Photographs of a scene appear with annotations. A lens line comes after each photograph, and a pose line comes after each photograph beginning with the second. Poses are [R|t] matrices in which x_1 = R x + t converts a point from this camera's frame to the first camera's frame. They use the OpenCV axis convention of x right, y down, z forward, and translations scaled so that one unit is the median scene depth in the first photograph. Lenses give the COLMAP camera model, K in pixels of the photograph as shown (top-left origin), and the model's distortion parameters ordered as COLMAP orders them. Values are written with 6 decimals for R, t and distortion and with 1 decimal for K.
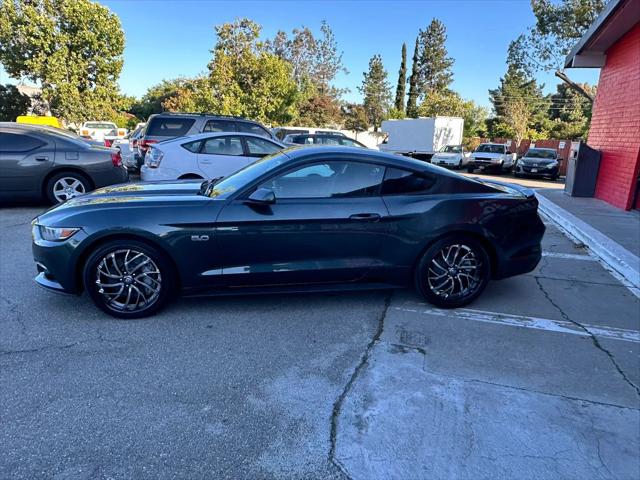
lens RADIAL K [[428.5, 0, 320.4], [0, 428.5, 234.9], [0, 0, 1]] dist [0.000122, -0.007099]
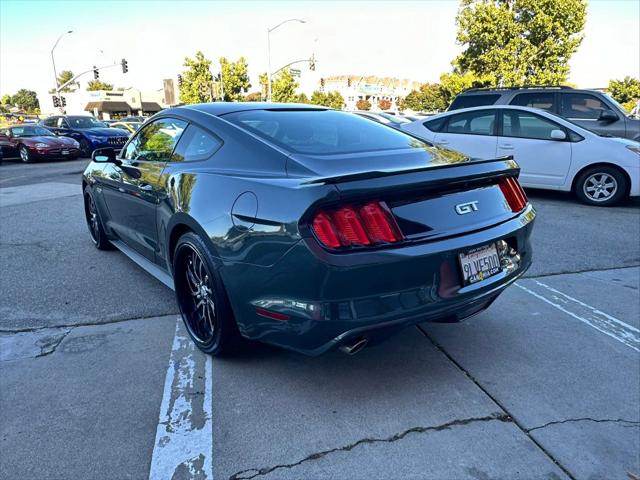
lens RADIAL K [[428.5, 0, 320.6], [0, 428.5, 248.5], [0, 0, 1]] dist [0.000122, -0.007099]
pose [[0.494530, 0.206581, -0.844254, 0.135189], [-0.168208, 0.975727, 0.140222, -0.013745], [0.852728, 0.072667, 0.517275, 0.123168]]
